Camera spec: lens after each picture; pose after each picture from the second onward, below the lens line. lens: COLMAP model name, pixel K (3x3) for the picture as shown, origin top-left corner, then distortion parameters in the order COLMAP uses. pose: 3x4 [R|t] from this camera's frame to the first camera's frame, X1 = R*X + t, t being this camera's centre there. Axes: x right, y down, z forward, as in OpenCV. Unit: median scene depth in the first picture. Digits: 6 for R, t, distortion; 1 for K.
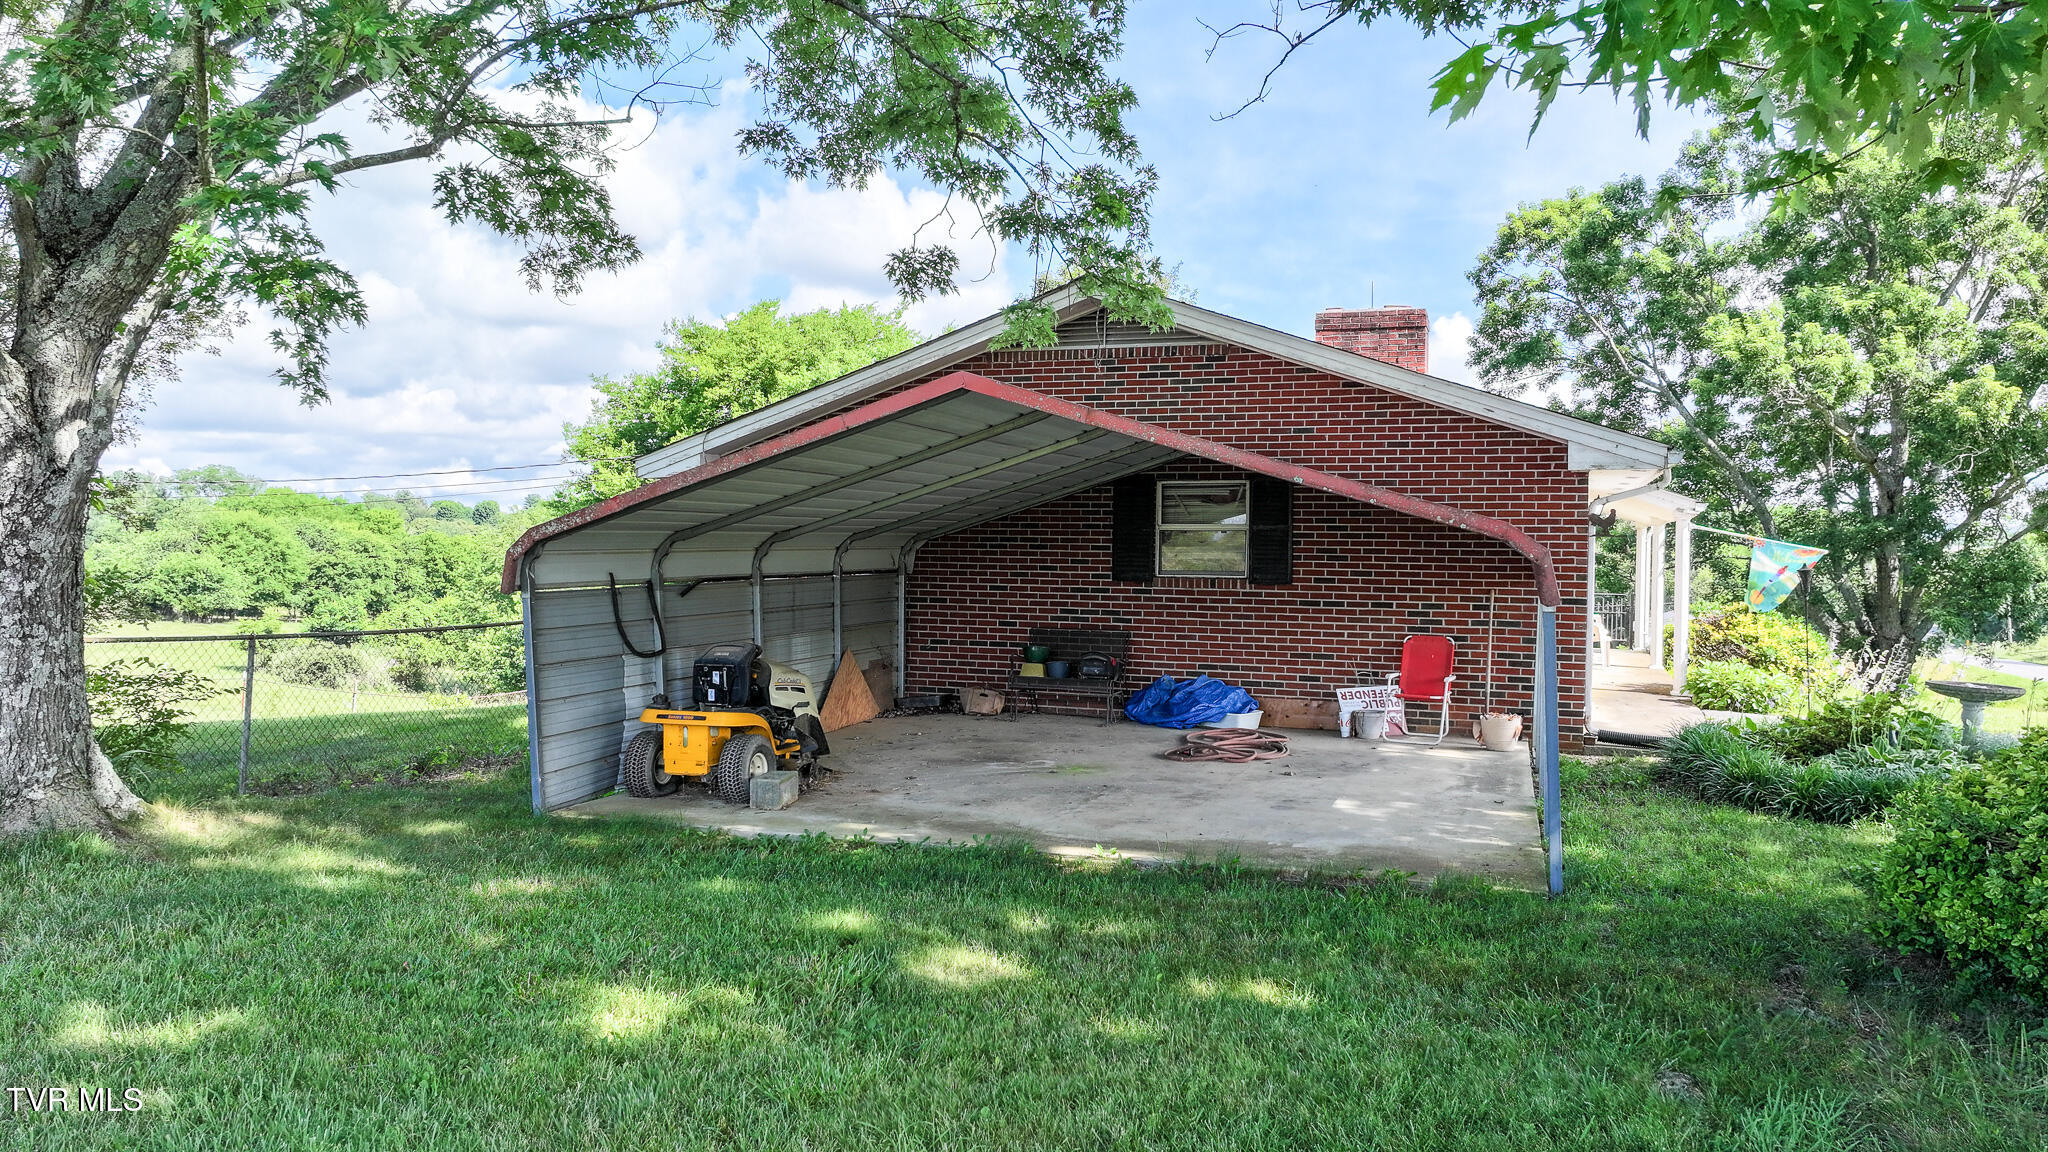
lens RADIAL K [[1441.2, 0, 1048.3], [0, 1441.2, 576.0], [0, 0, 1]] dist [0.004012, -0.000630]
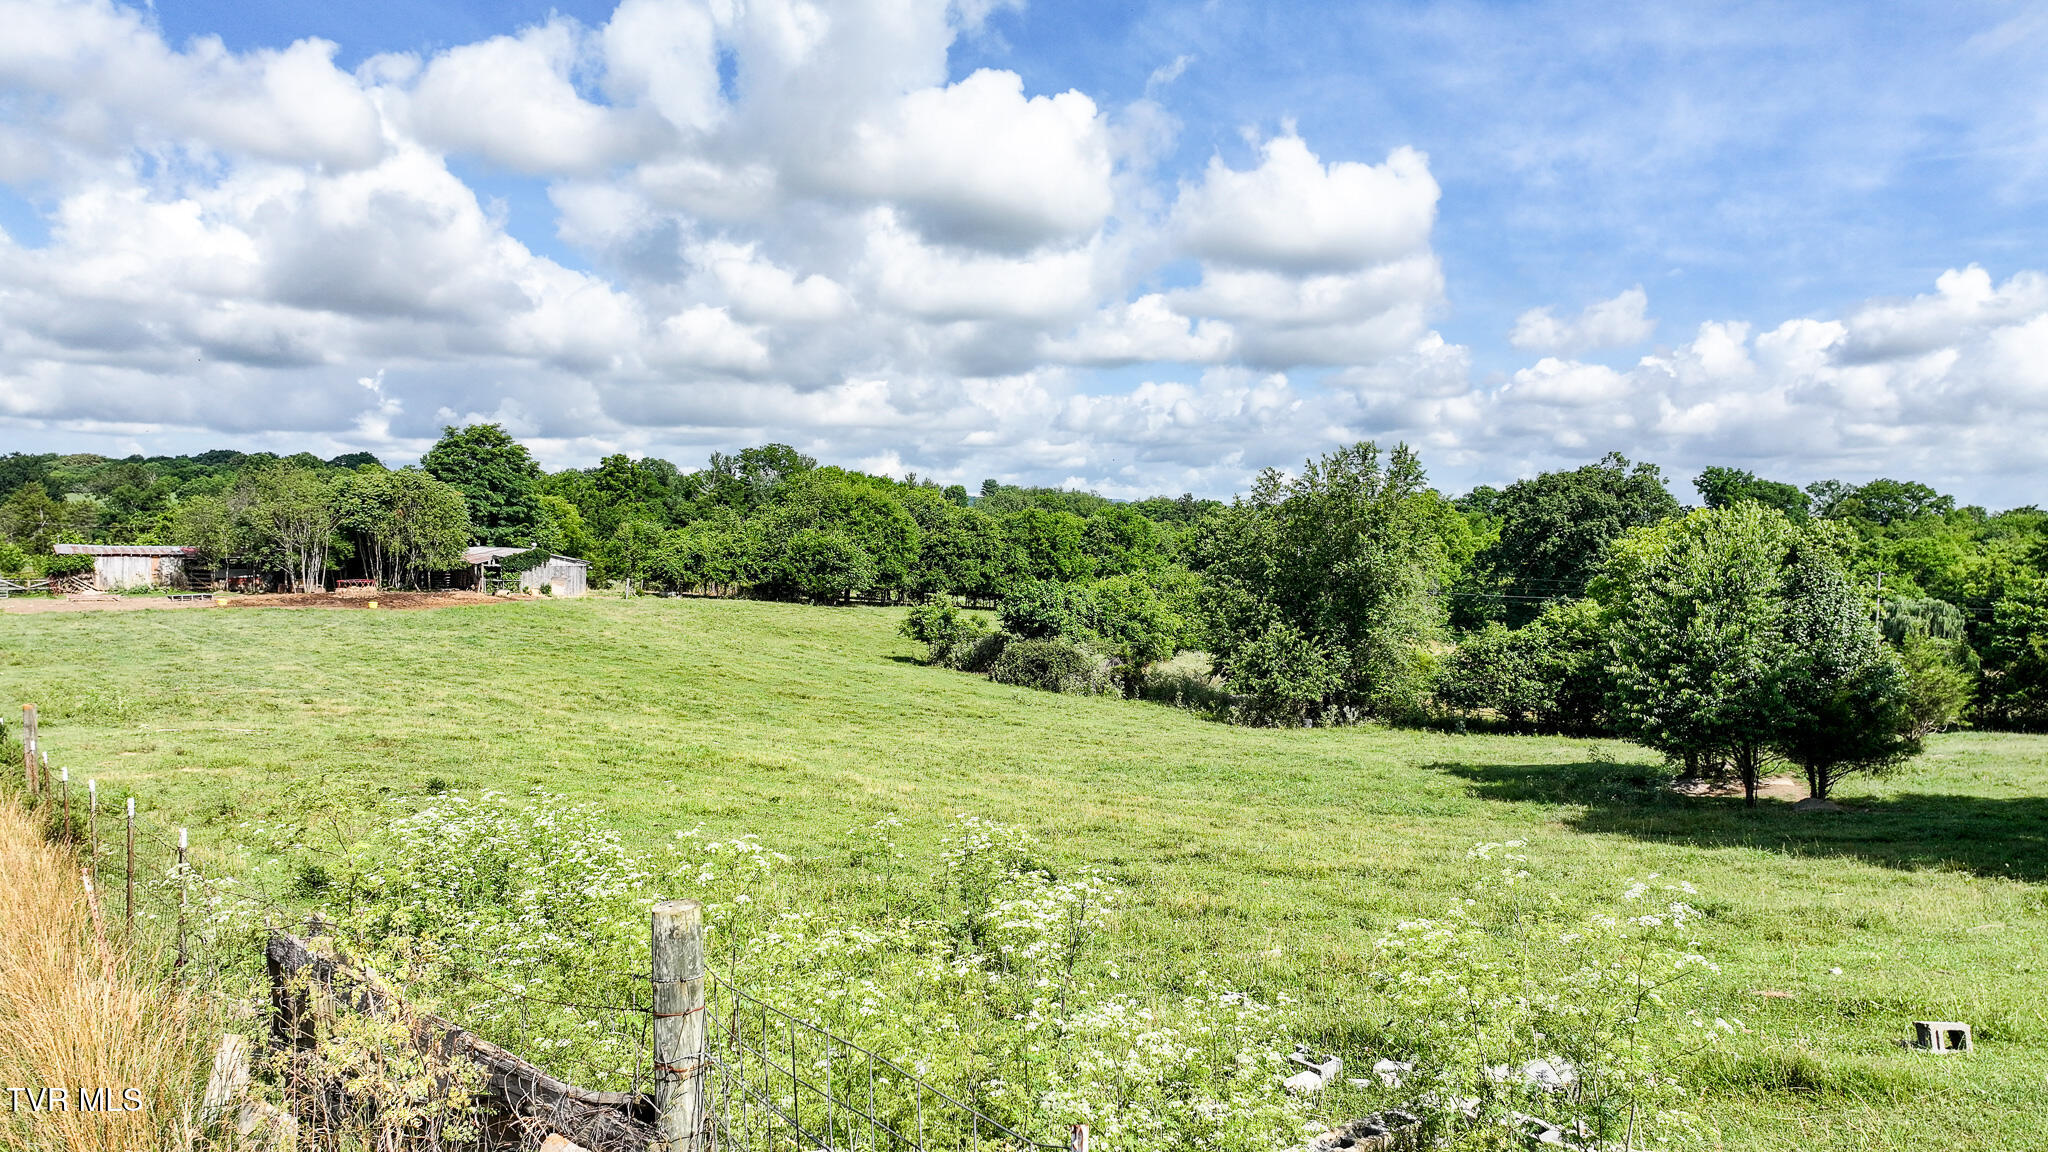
lens RADIAL K [[1441.2, 0, 1048.3], [0, 1441.2, 576.0], [0, 0, 1]] dist [0.004012, -0.000630]
pose [[0.961879, 0.012814, -0.273175, -0.191504], [-0.010209, 0.999888, 0.010957, 0.002182], [0.273285, -0.007750, 0.961902, 0.145263]]
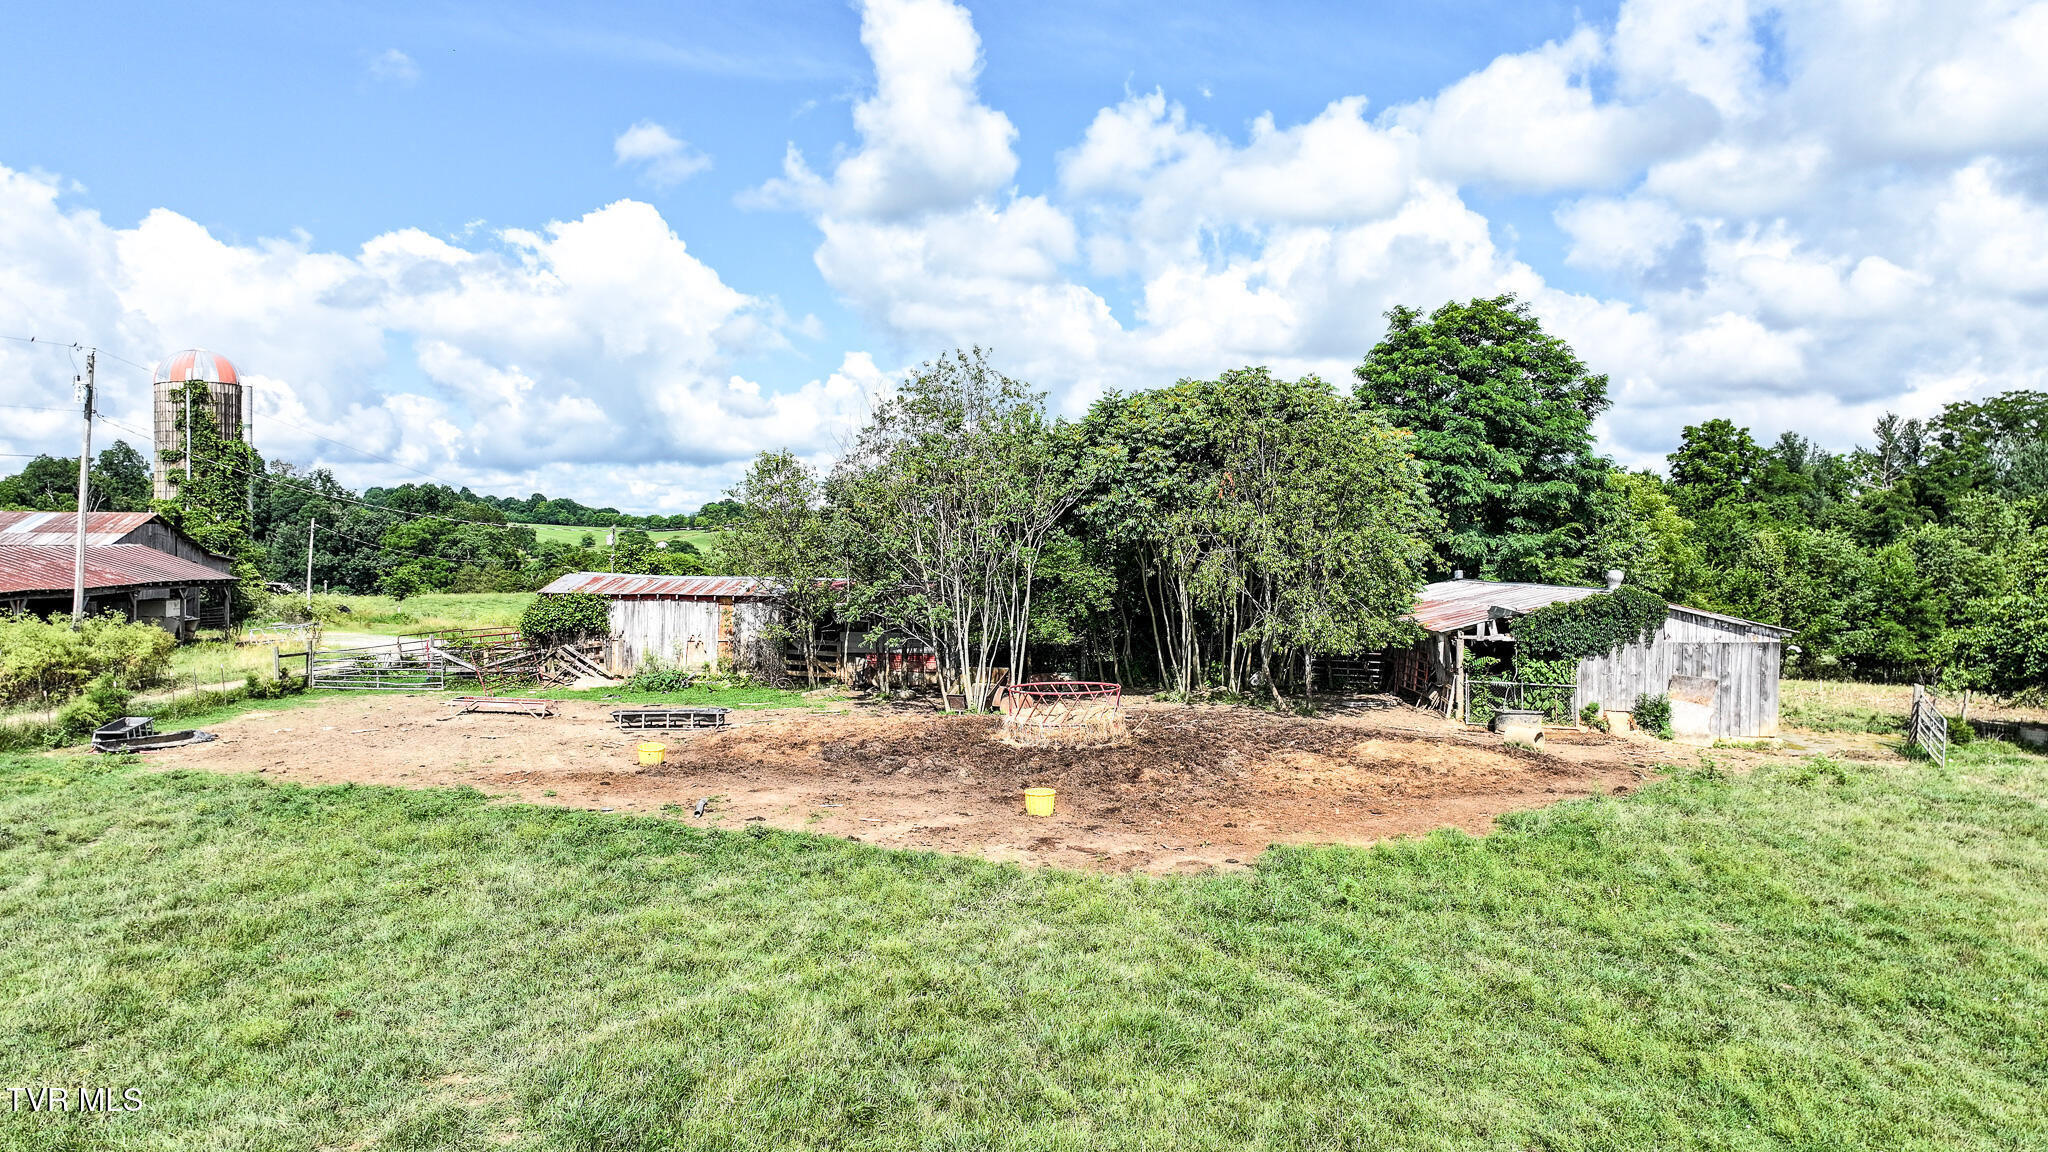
lens RADIAL K [[1445.6, 0, 1035.0], [0, 1445.6, 574.8], [0, 0, 1]] dist [0.005436, 0.005256]
pose [[0.578724, 0.008131, -0.815483, -0.539610], [-0.018390, 0.999826, -0.003082, -0.001105], [0.815316, 0.016781, 0.578773, 0.609645]]
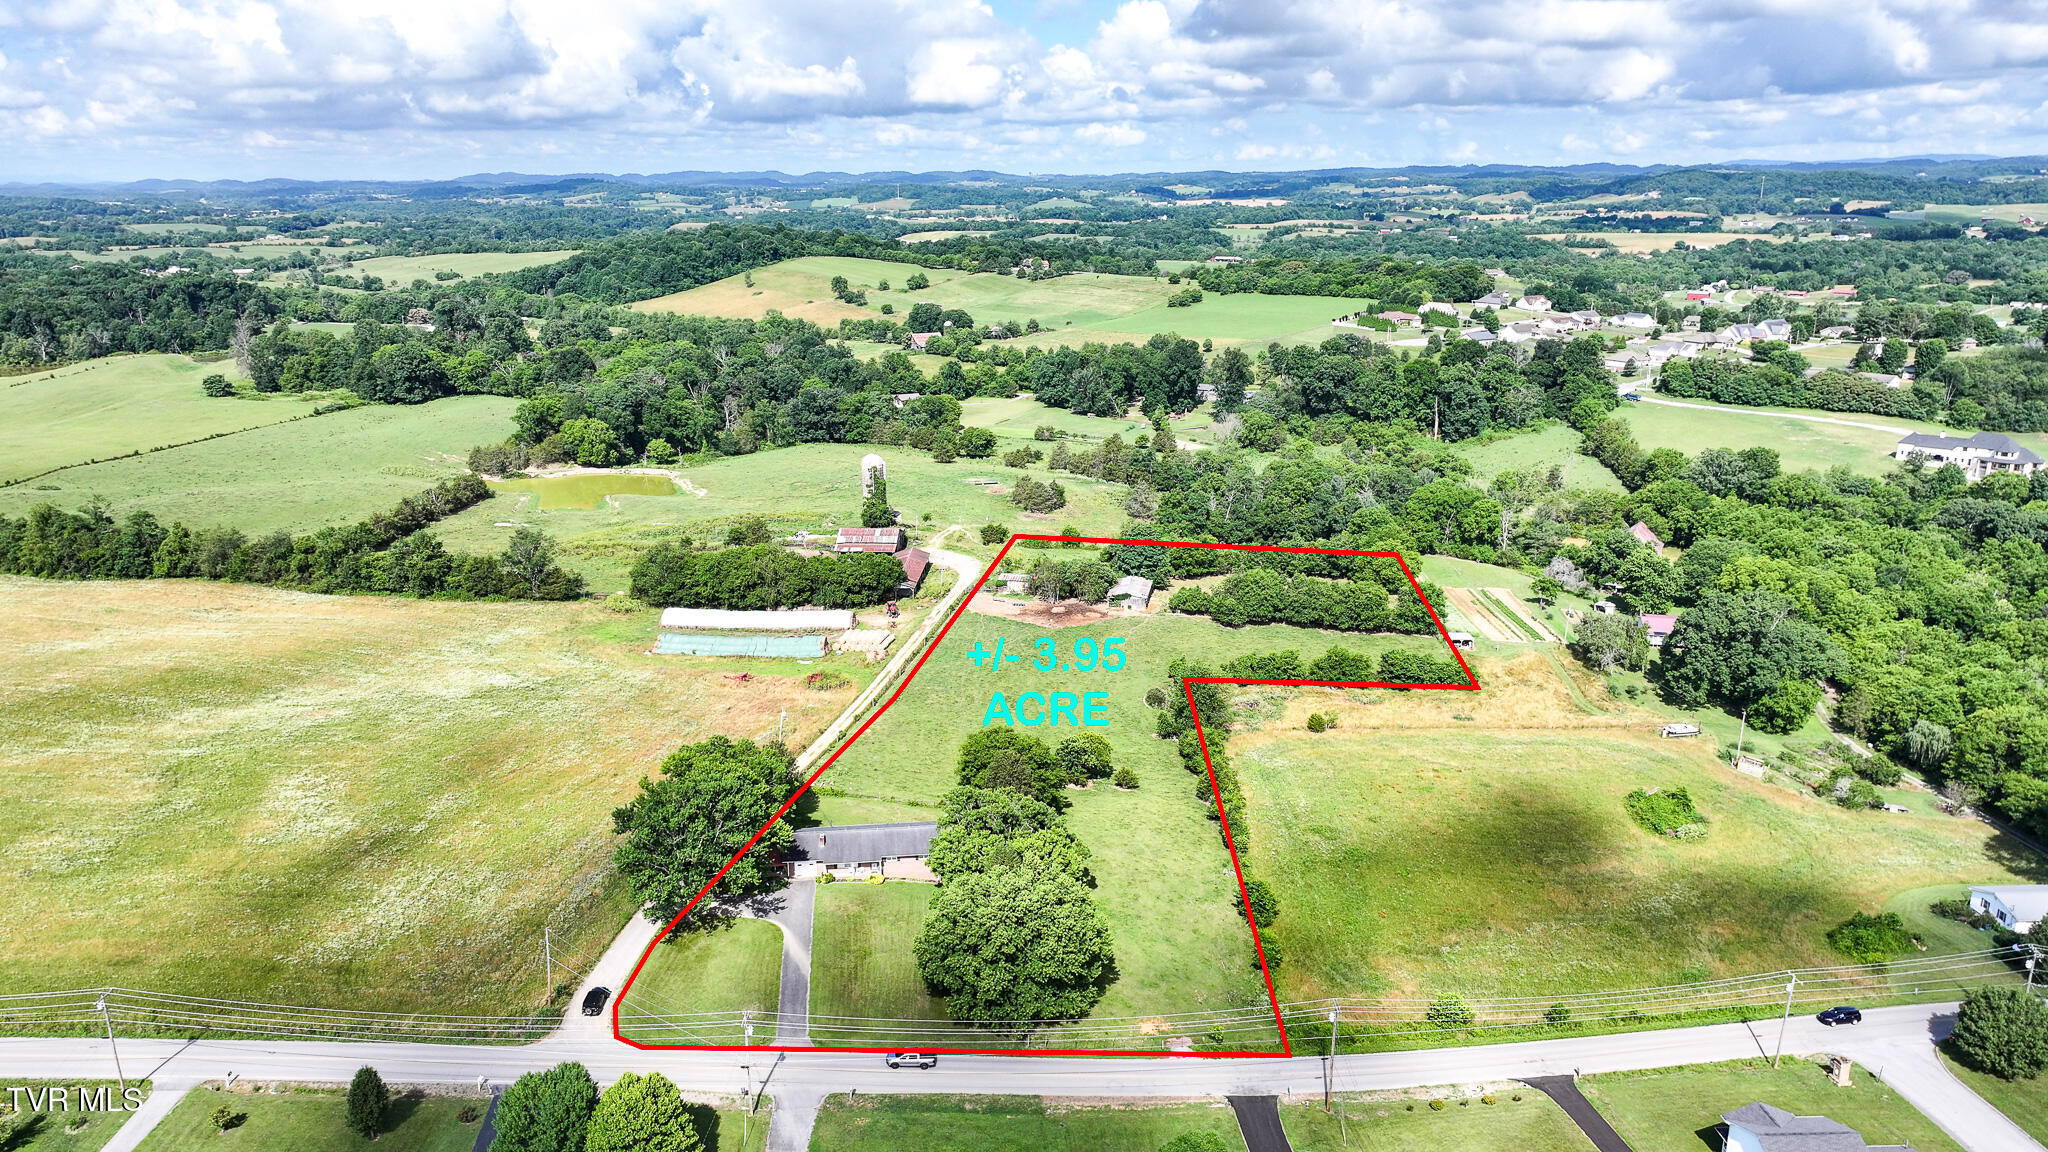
lens RADIAL K [[1419.2, 0, 1024.0], [0, 1419.2, 576.0], [0, 0, 1]] dist [0.011513, -0.002759]
pose [[0.428041, 0.219129, -0.876792, 1.196158], [-0.005731, 0.970799, 0.239826, -0.563365], [0.903741, -0.097631, 0.416797, -0.226988]]
